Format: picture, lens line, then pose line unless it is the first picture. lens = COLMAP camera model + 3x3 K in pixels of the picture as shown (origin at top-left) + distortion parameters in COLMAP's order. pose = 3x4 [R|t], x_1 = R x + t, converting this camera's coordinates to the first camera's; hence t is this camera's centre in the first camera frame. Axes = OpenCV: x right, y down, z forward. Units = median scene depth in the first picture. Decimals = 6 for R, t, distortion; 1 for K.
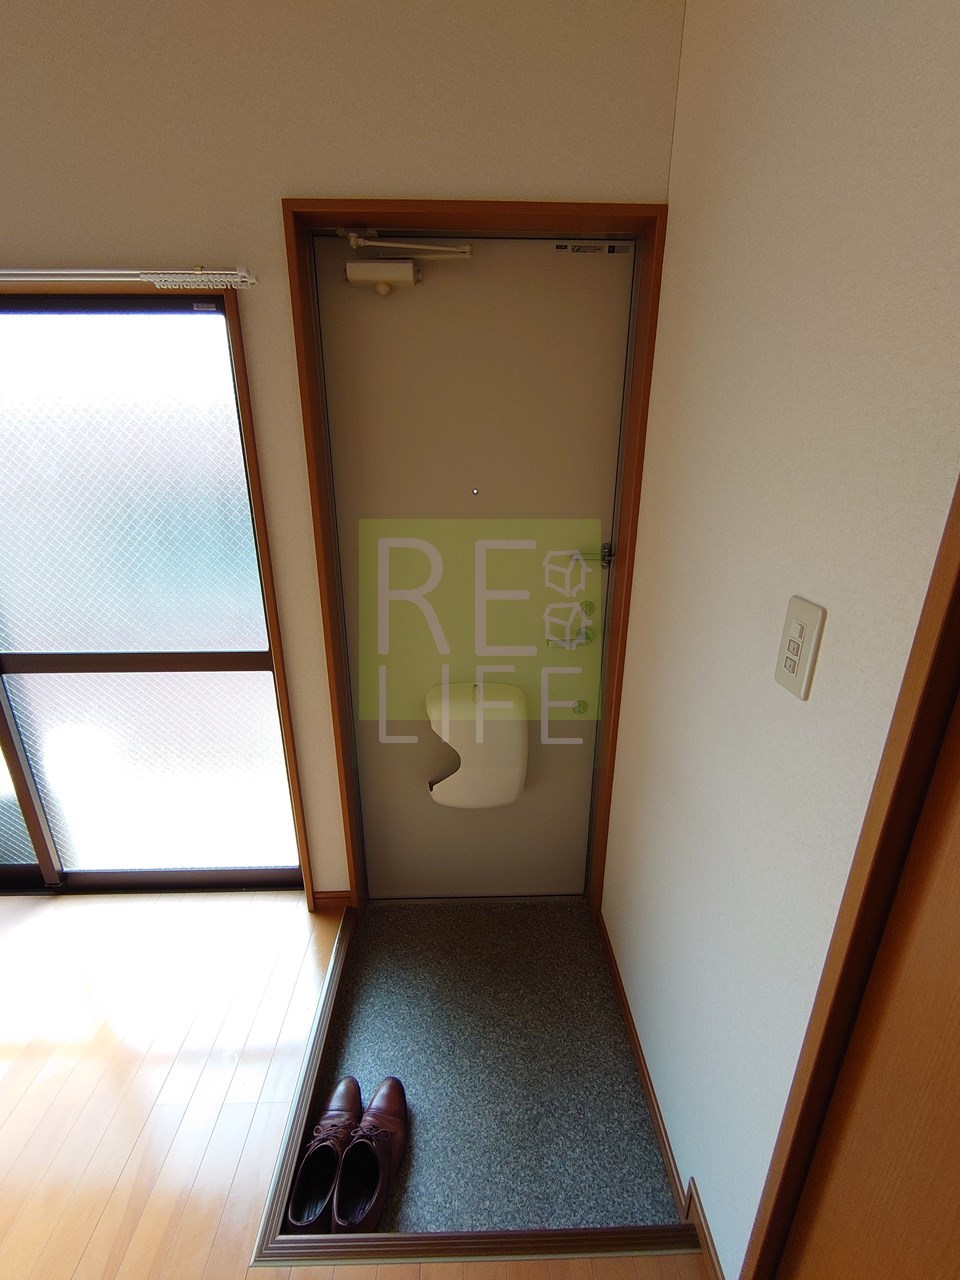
lens RADIAL K [[546.2, 0, 480.0], [0, 546.2, 640.0], [0, 0, 1]] dist [-0.000073, -0.000006]
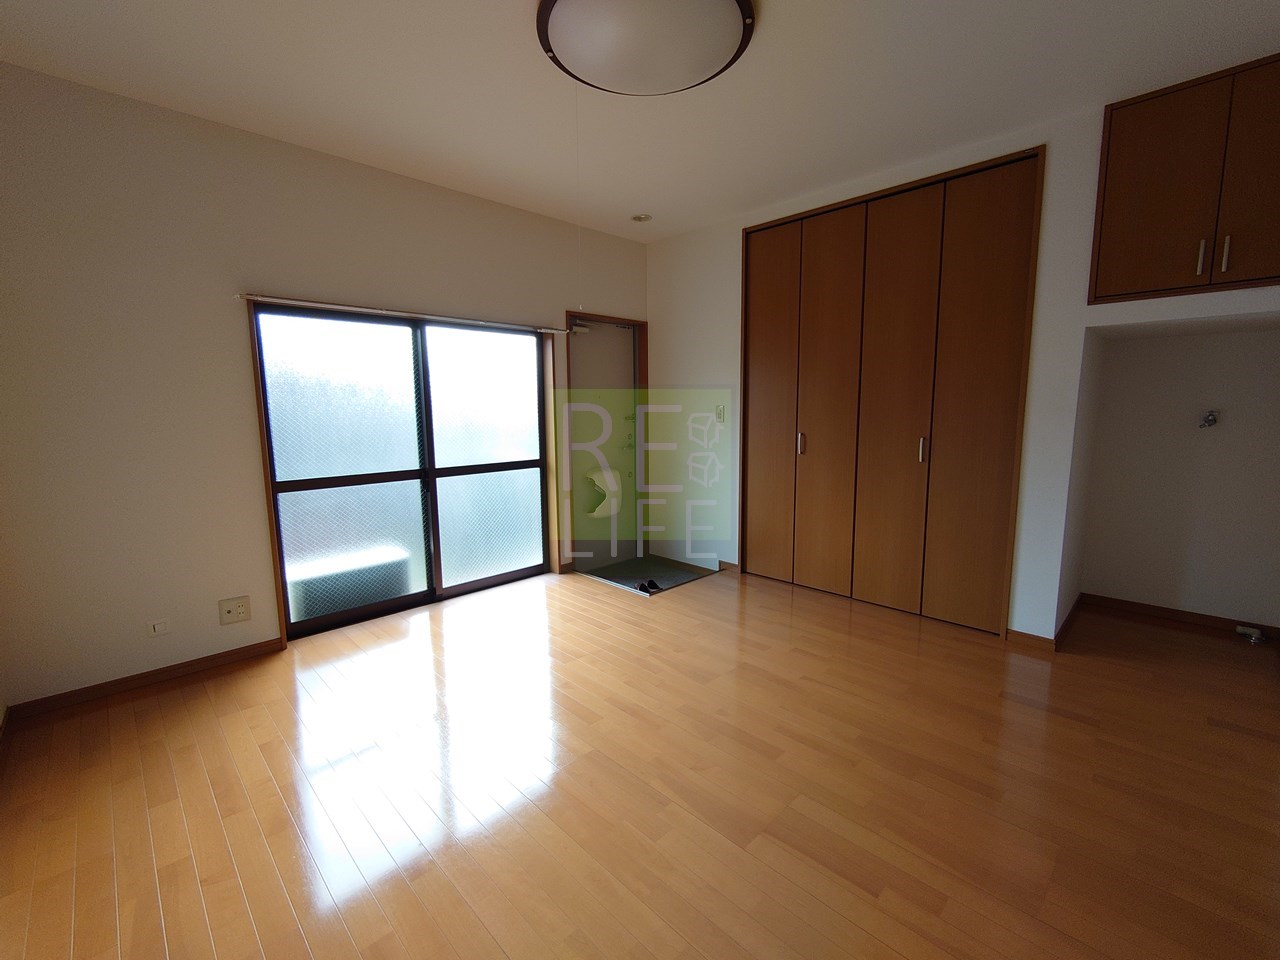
lens RADIAL K [[546.2, 0, 640.0], [0, 546.2, 480.0], [0, 0, 1]] dist [-0.000073, -0.000006]
pose [[0.720967, -0.100933, 0.685579, -2.166879], [0.236454, 0.965791, -0.106473, 0.597624], [-0.651380, 0.238871, 0.720170, -1.305623]]
